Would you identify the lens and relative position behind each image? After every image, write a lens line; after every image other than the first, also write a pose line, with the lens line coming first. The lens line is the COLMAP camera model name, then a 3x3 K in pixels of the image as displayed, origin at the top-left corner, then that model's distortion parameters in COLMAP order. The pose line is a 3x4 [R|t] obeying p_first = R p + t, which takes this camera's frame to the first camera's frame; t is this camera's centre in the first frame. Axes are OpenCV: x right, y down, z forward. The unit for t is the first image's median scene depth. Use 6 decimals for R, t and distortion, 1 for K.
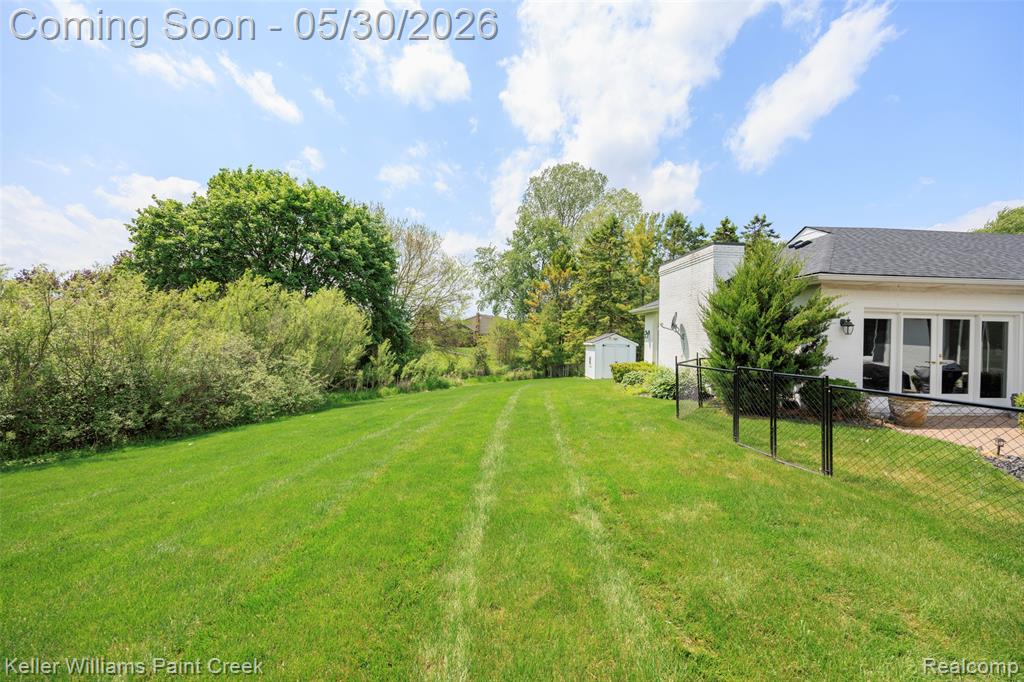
lens RADIAL K [[422.4, 0, 498.3], [0, 422.4, 342.8], [0, 0, 1]] dist [0.000191, -0.000047]
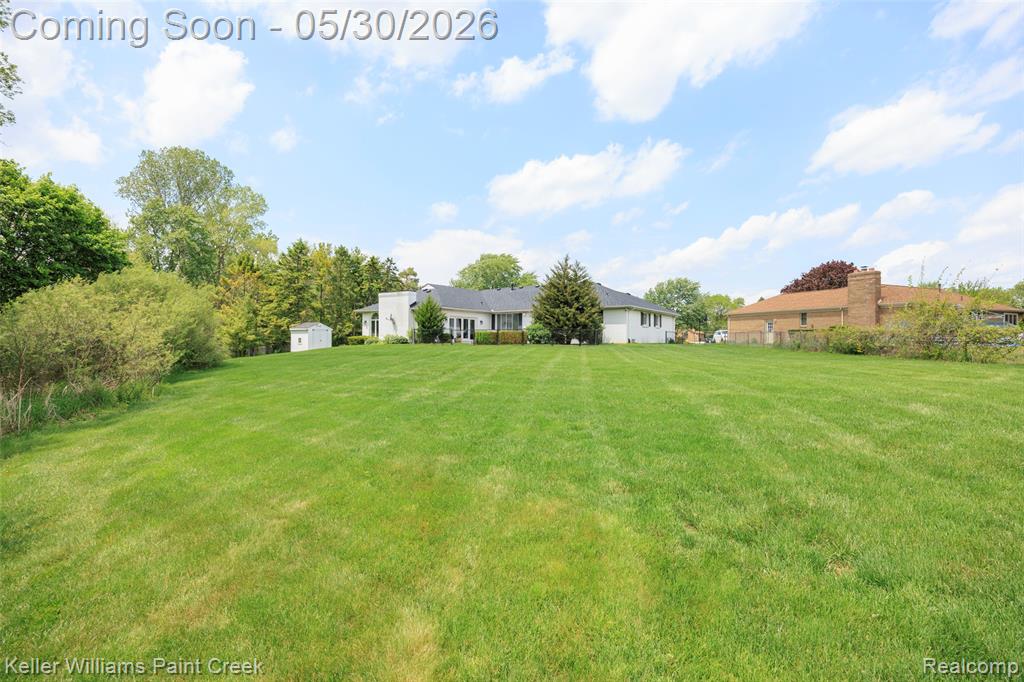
lens RADIAL K [[528.9, 0, 512.0], [0, 528.9, 341.0], [0, 0, 1]] dist [-0.002601, -0.000179]
pose [[0.608120, -0.010267, 0.793779, -2.229851], [0.008030, 0.999945, 0.006782, 0.103894], [-0.793804, 0.002250, 0.608169, -2.029548]]
